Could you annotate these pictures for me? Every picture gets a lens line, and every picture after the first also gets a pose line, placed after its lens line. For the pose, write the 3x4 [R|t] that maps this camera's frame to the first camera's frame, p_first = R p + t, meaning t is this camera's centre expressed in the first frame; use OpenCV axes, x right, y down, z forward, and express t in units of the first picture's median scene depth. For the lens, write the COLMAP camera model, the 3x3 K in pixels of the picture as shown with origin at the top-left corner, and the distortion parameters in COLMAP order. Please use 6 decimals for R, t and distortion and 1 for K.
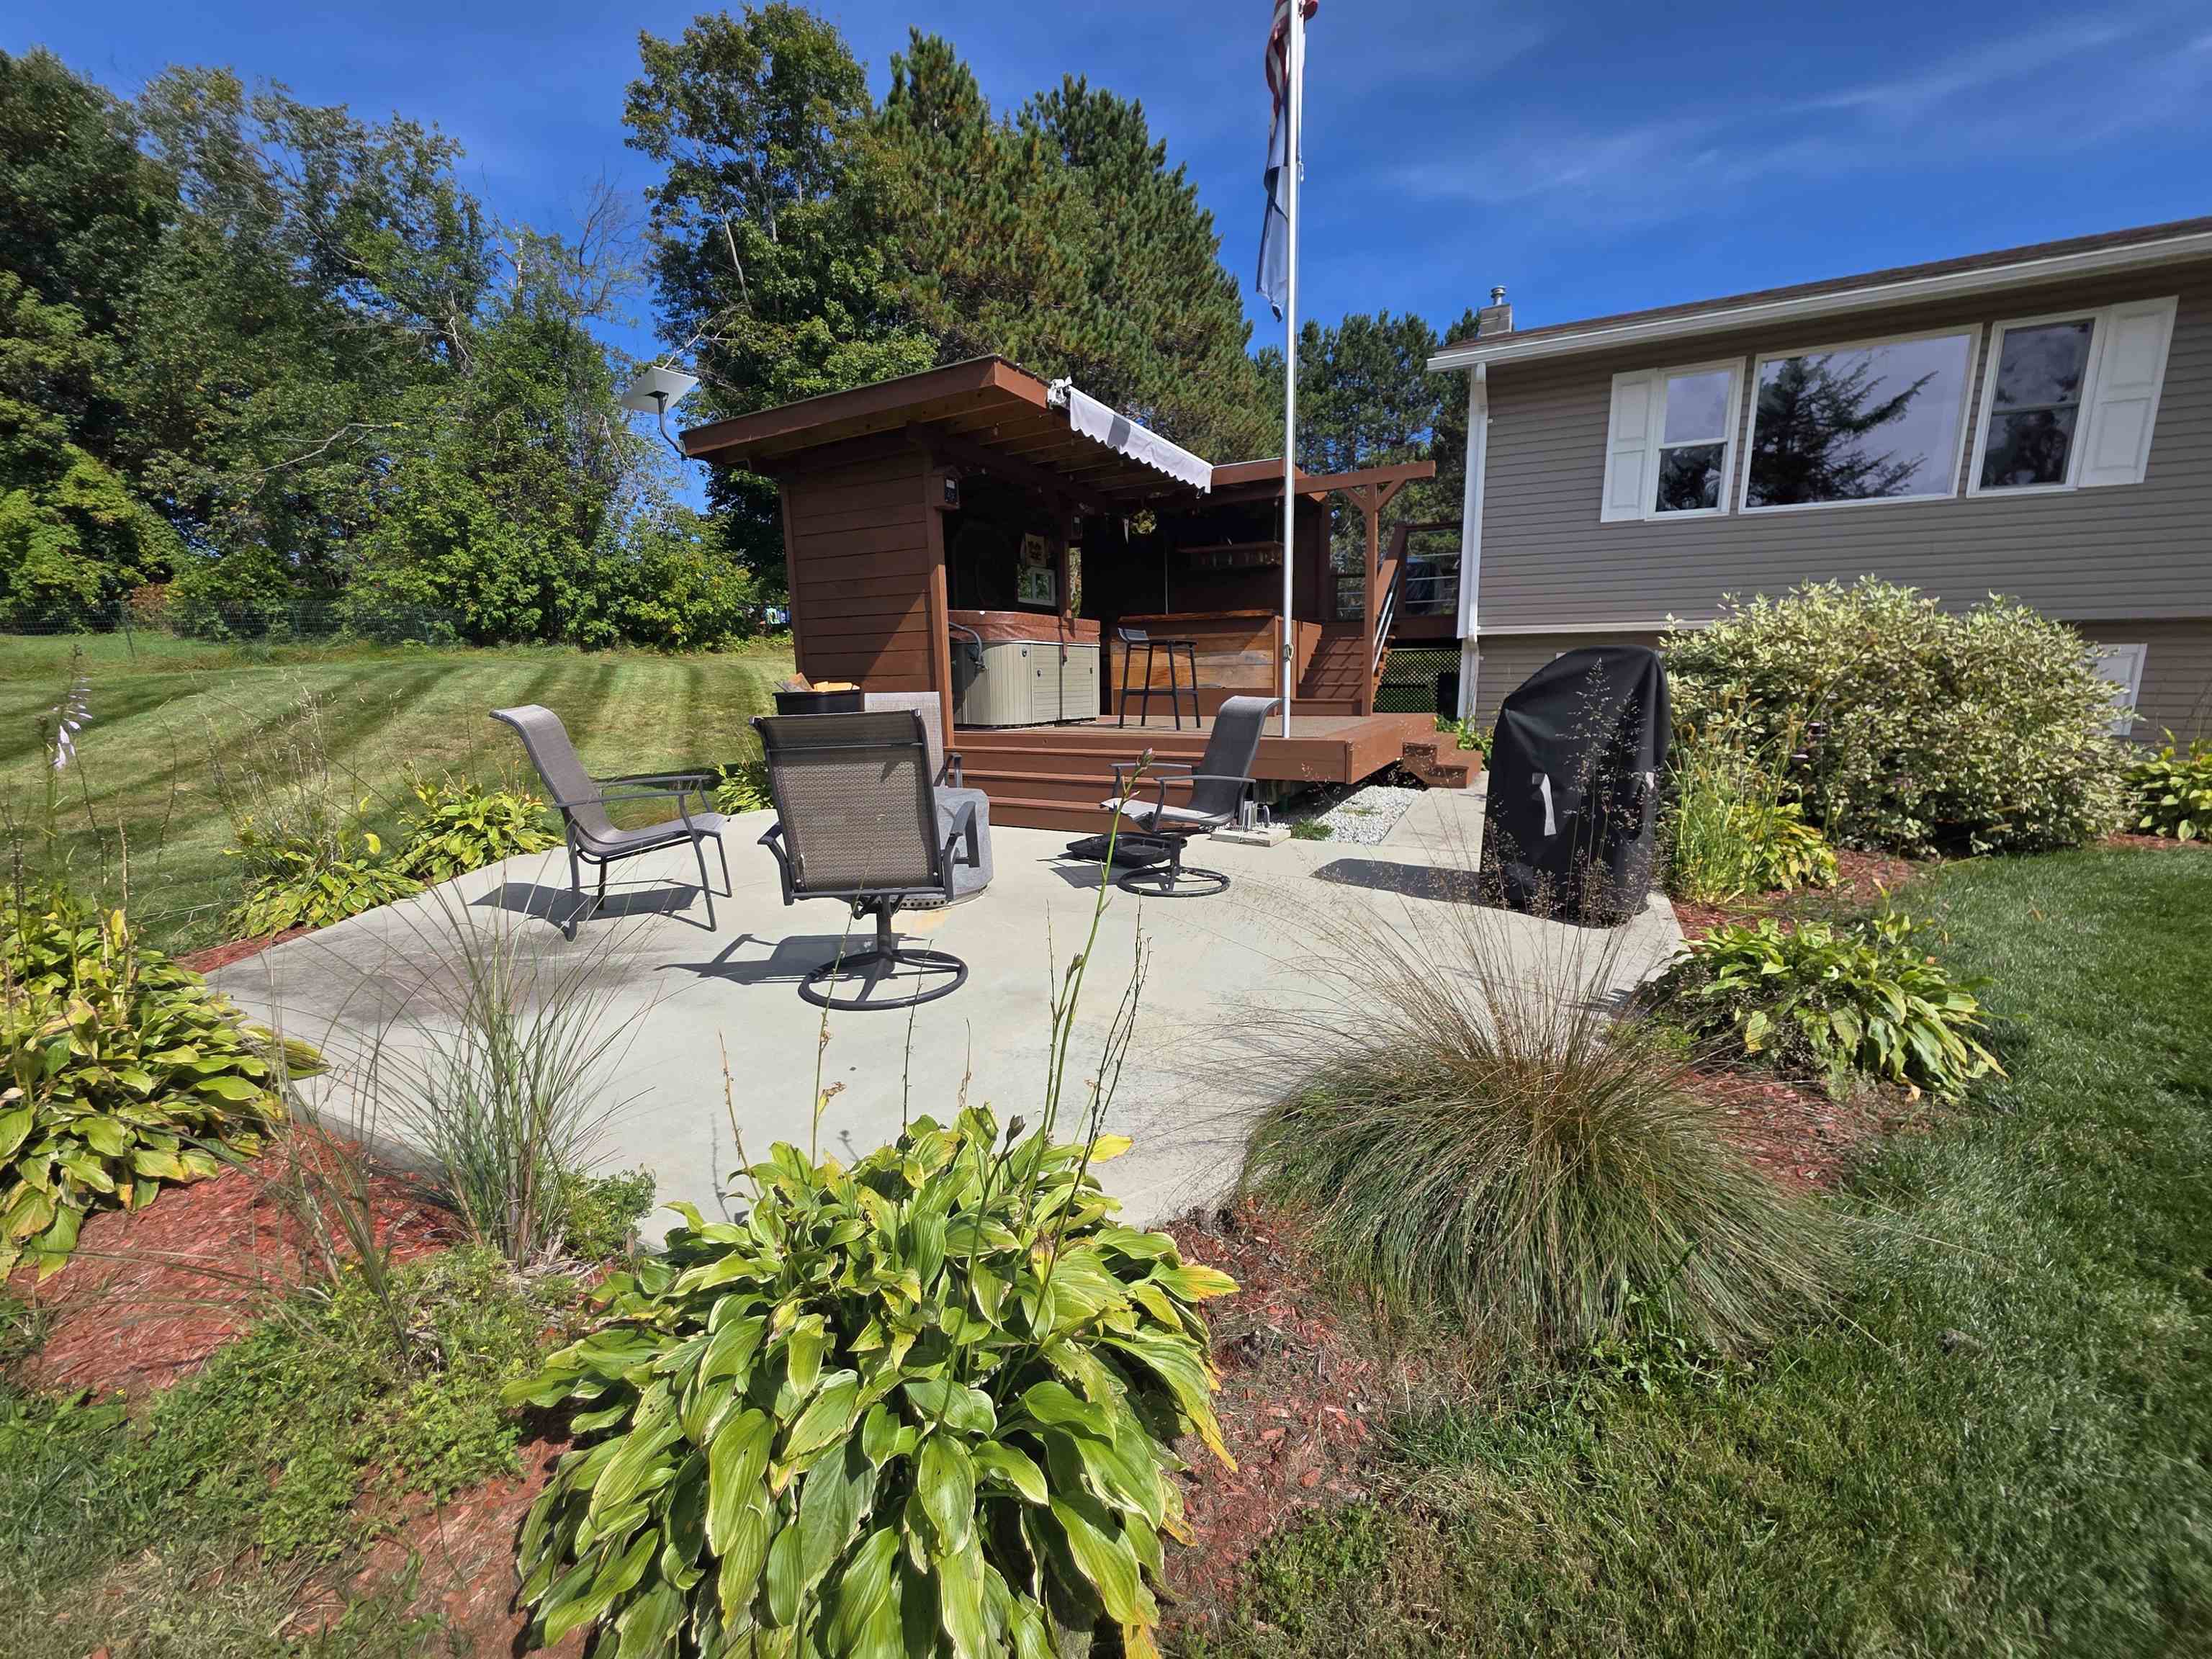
lens RADIAL K [[881.7, 0, 1112.1], [0, 881.7, 839.6], [0, 0, 1]] dist [0.001800, 0.000347]
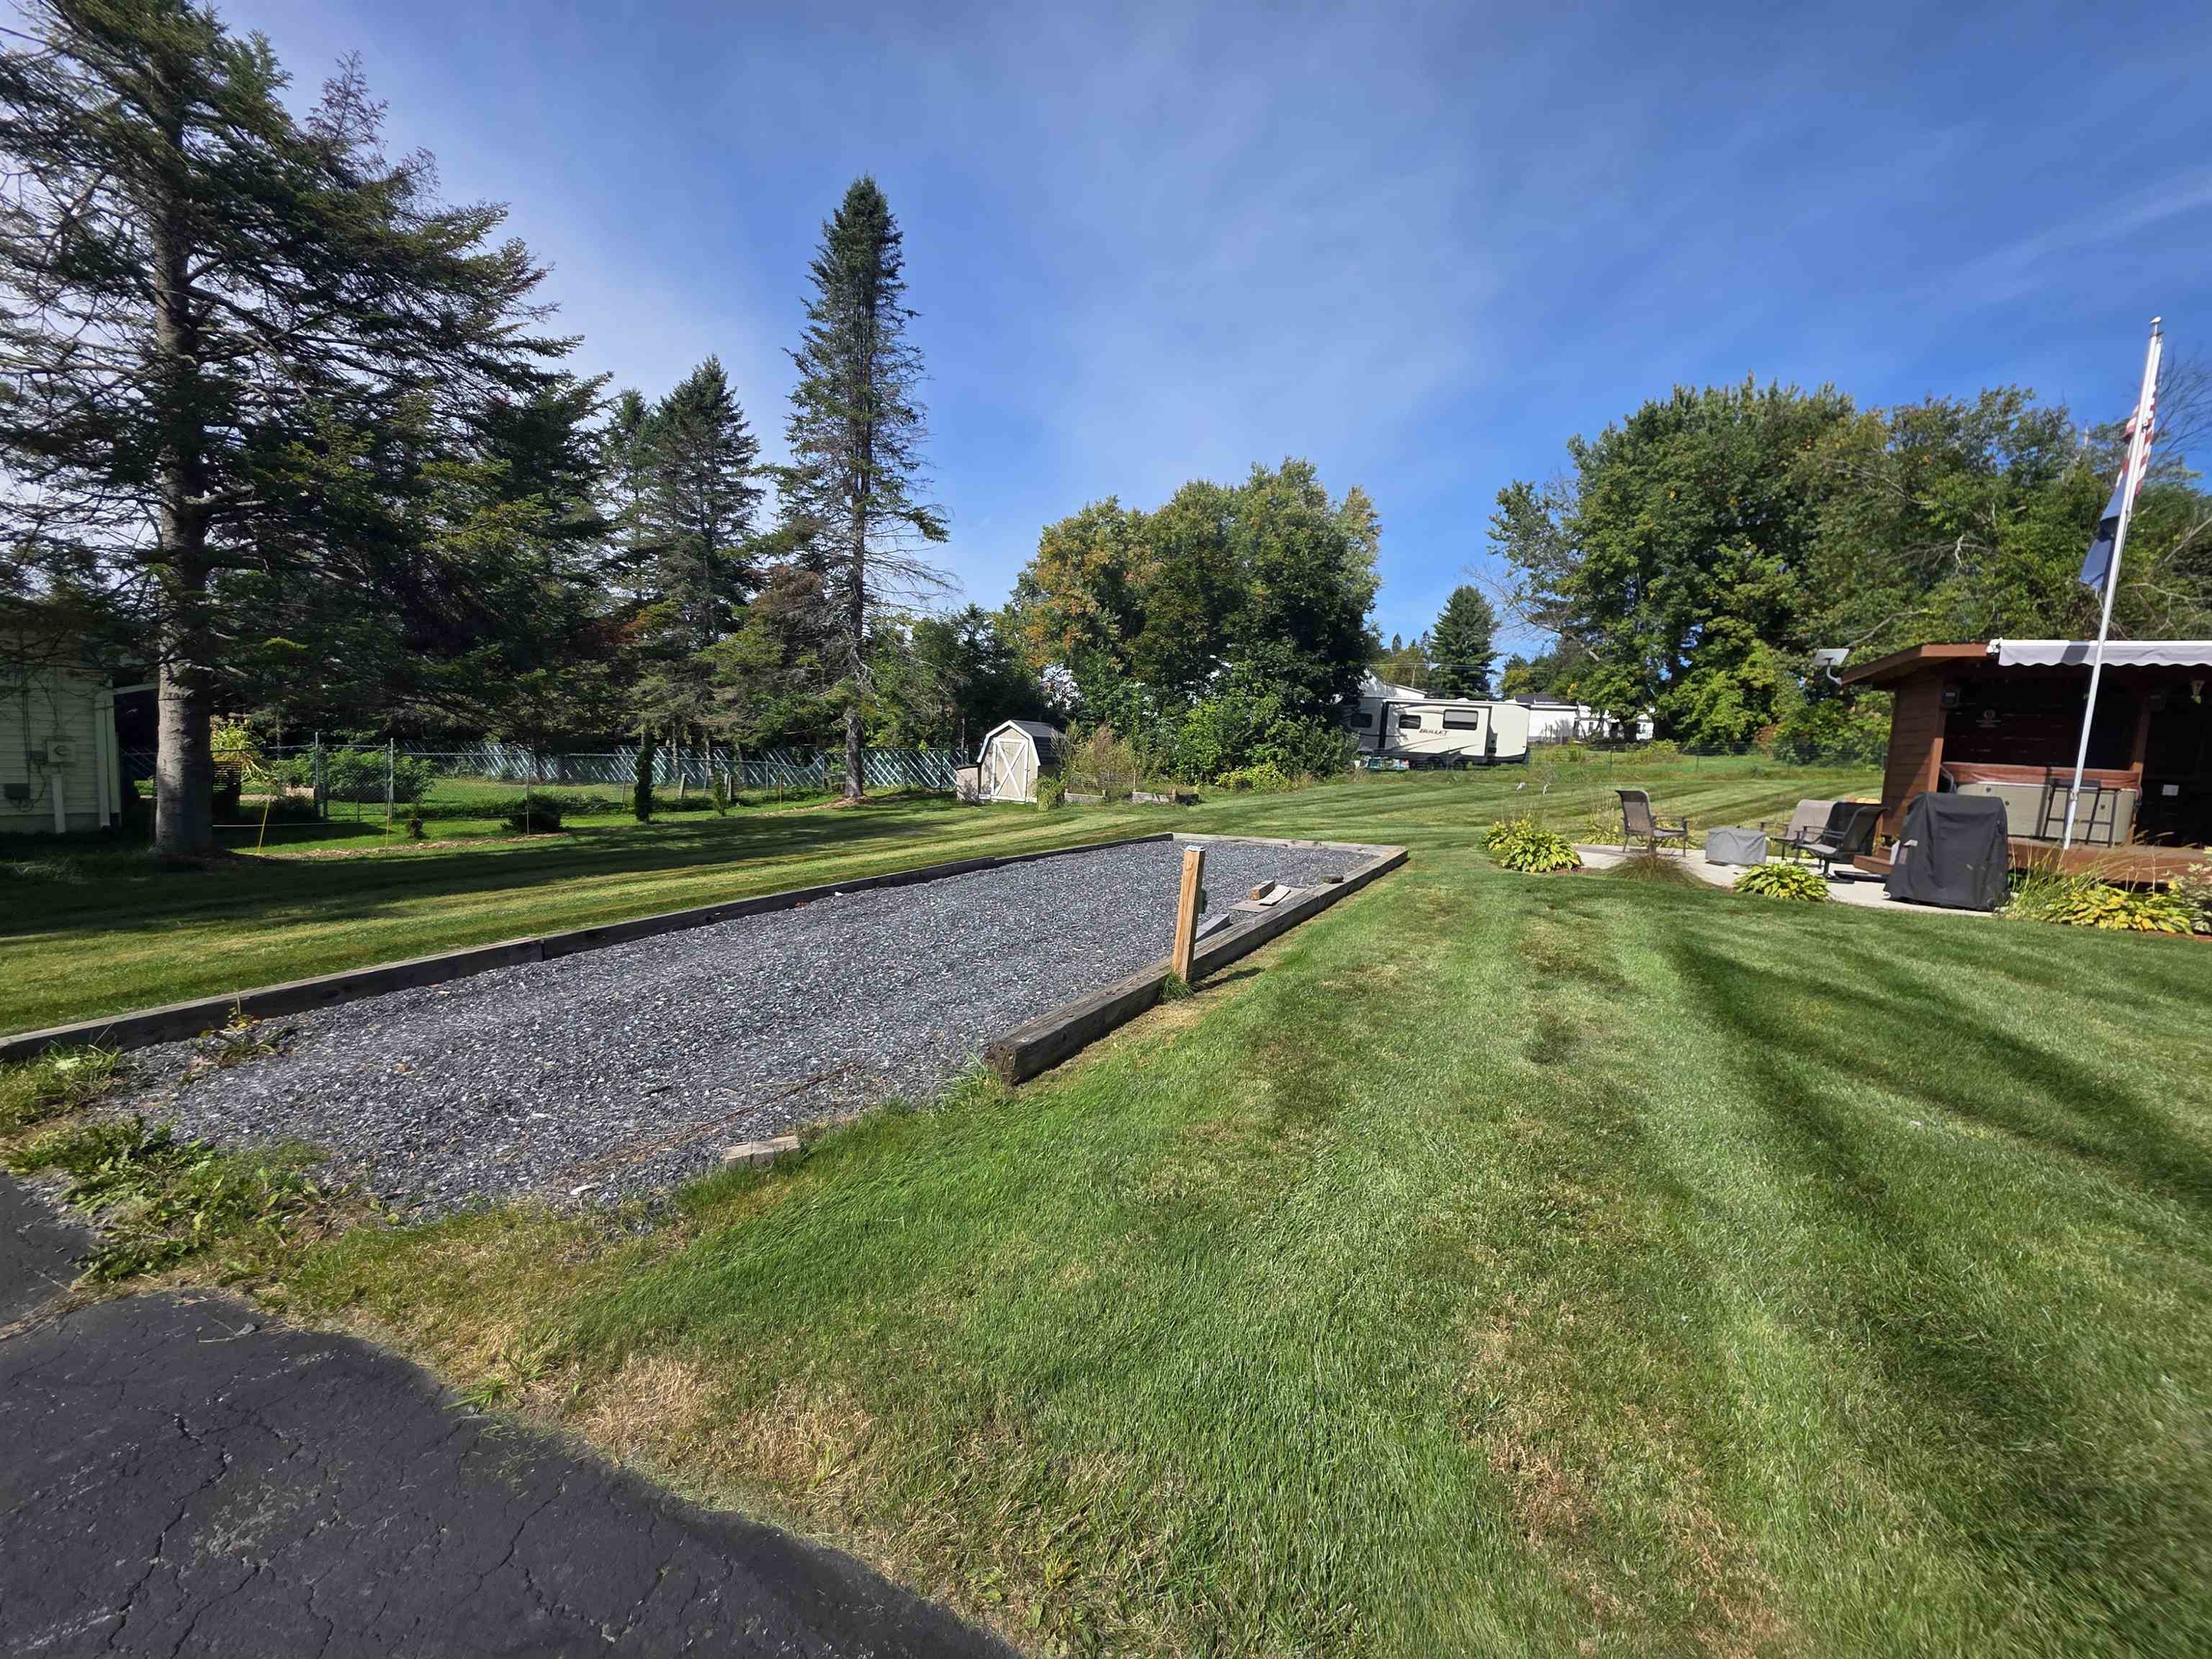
lens RADIAL K [[881.7, 0, 1091.2], [0, 881.7, 835.4], [0, 0, 1]] dist [0.001800, 0.000347]
pose [[0.042072, 0.101417, -0.993954, 0.396995], [-0.231147, 0.968833, 0.089070, 0.029501], [0.972009, 0.226002, 0.064203, -0.189592]]
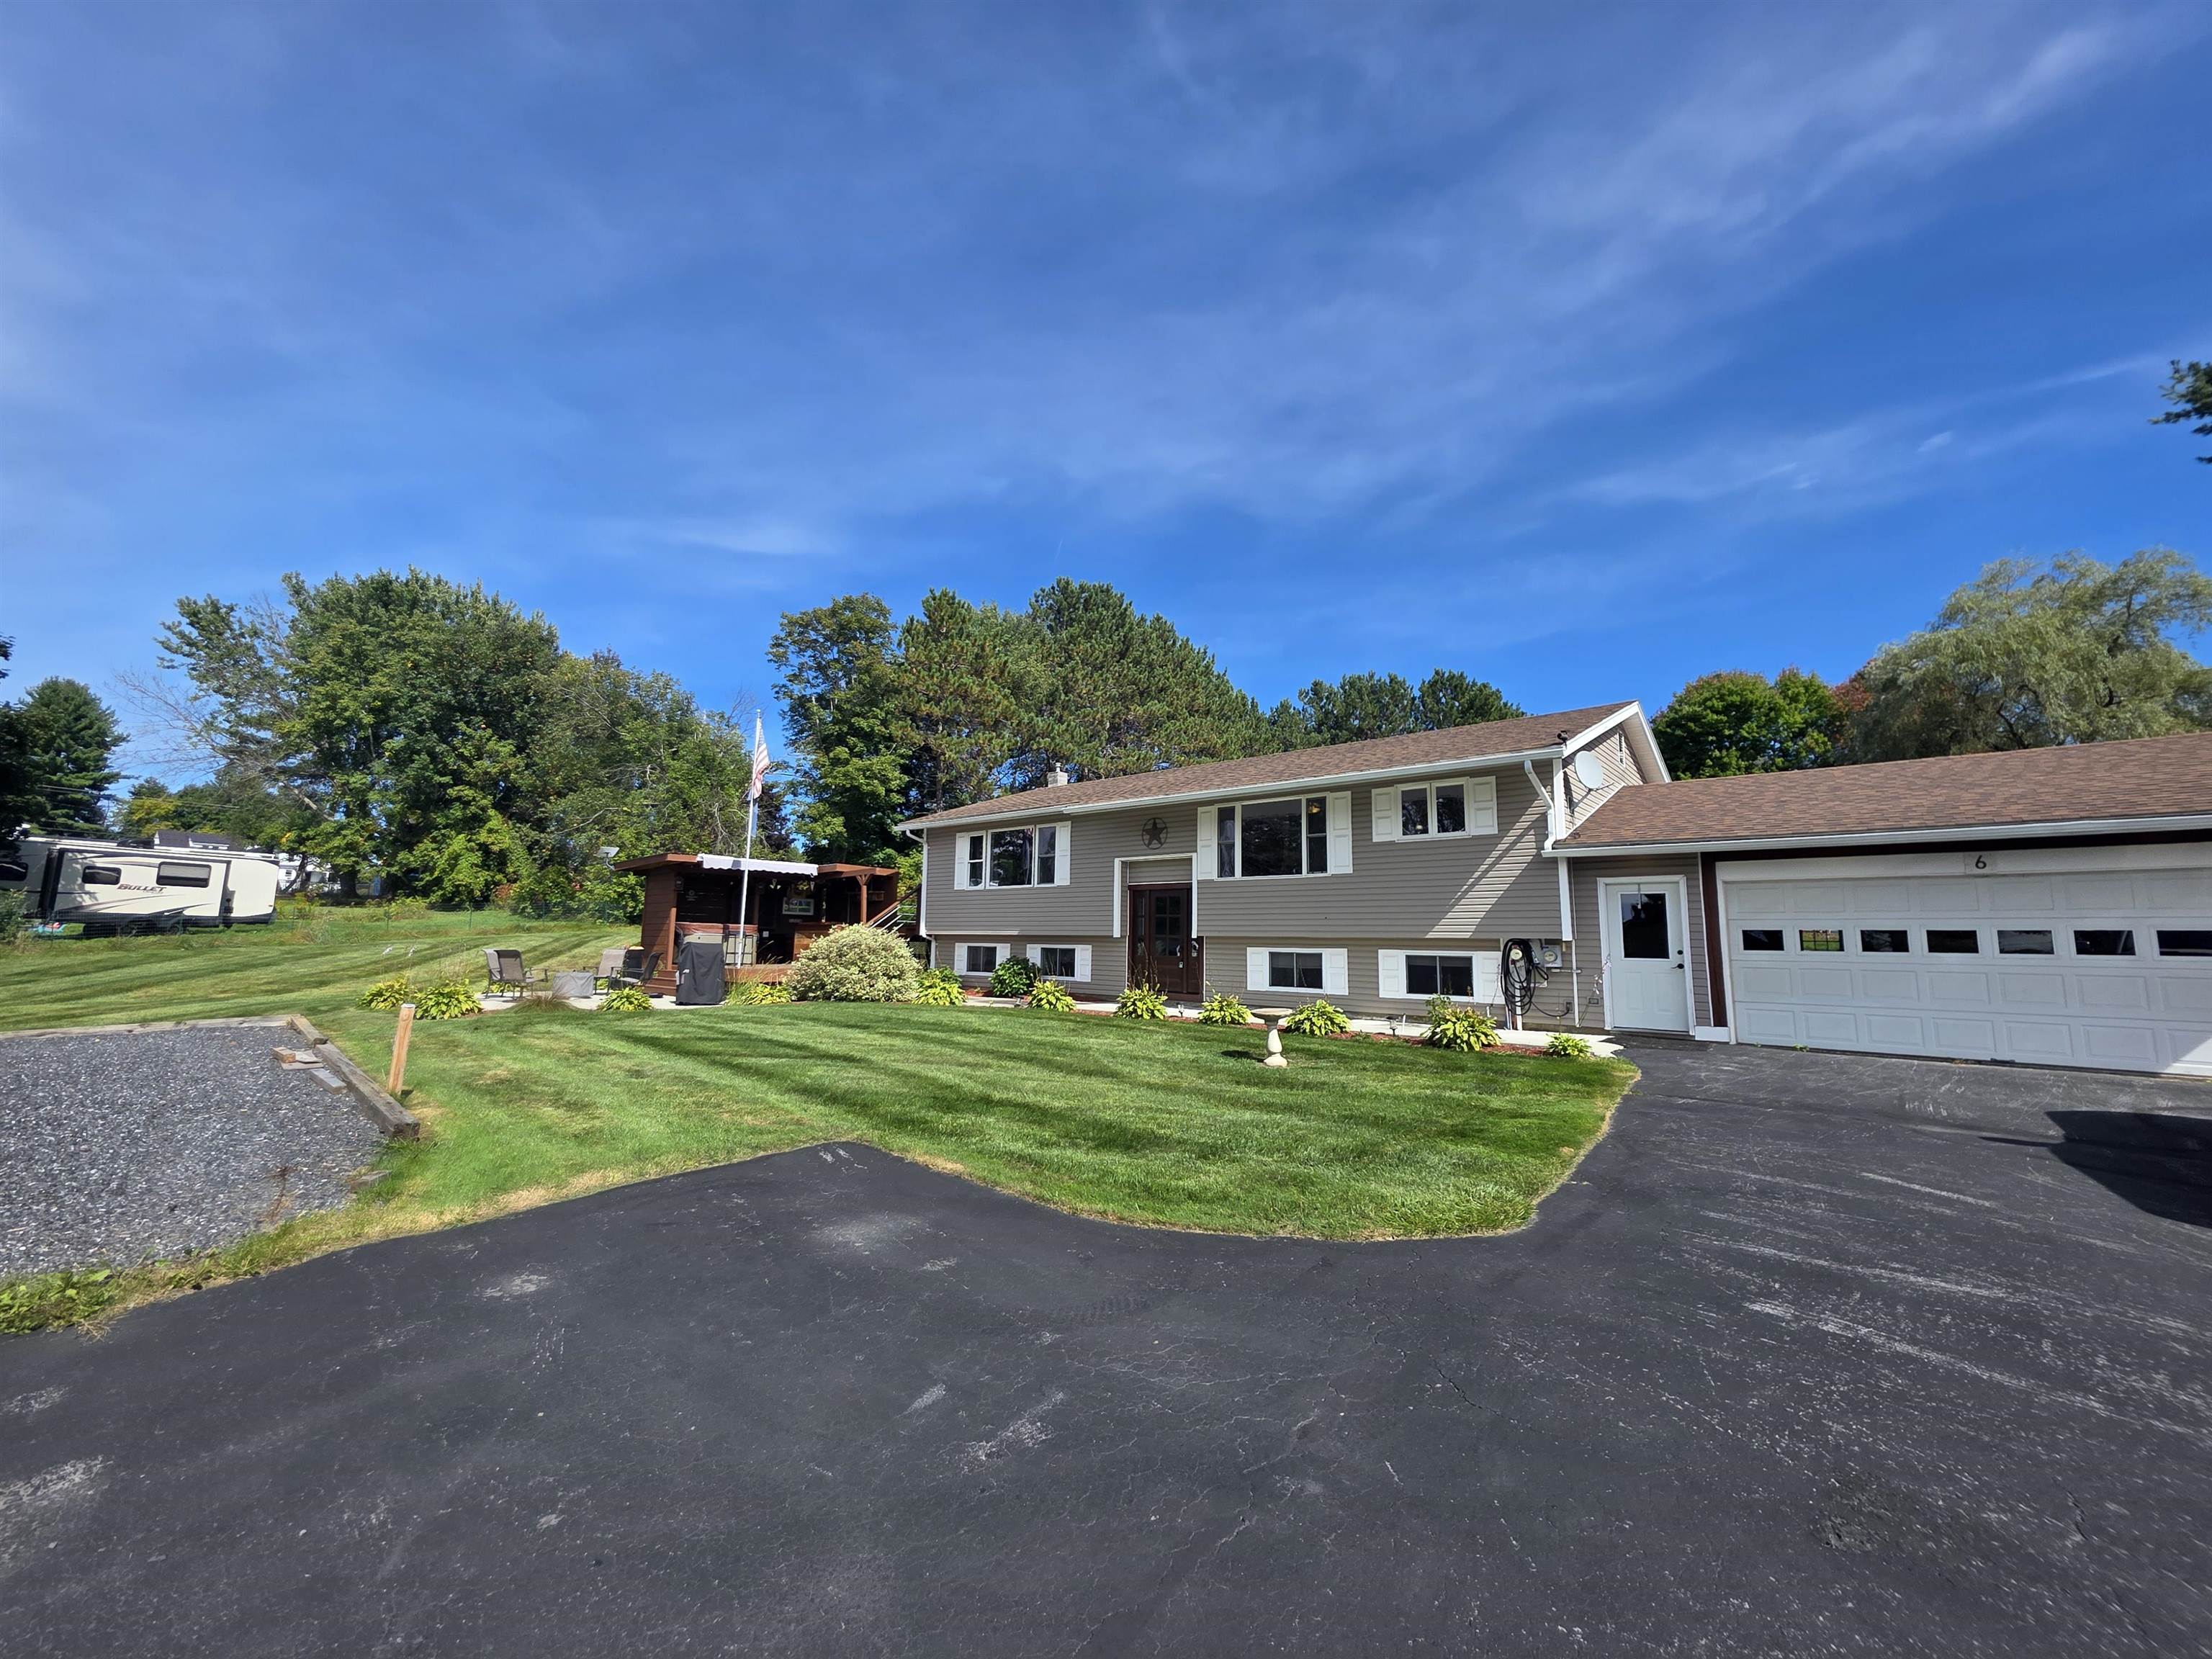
lens RADIAL K [[881.7, 0, 1116.4], [0, 881.7, 833.6], [0, 0, 1]] dist [0.001800, 0.000347]
pose [[0.973146, -0.010125, -0.229968, 0.507459], [-0.060057, 0.953263, -0.296113, 0.062931], [0.222218, 0.301972, 0.927056, -0.395887]]
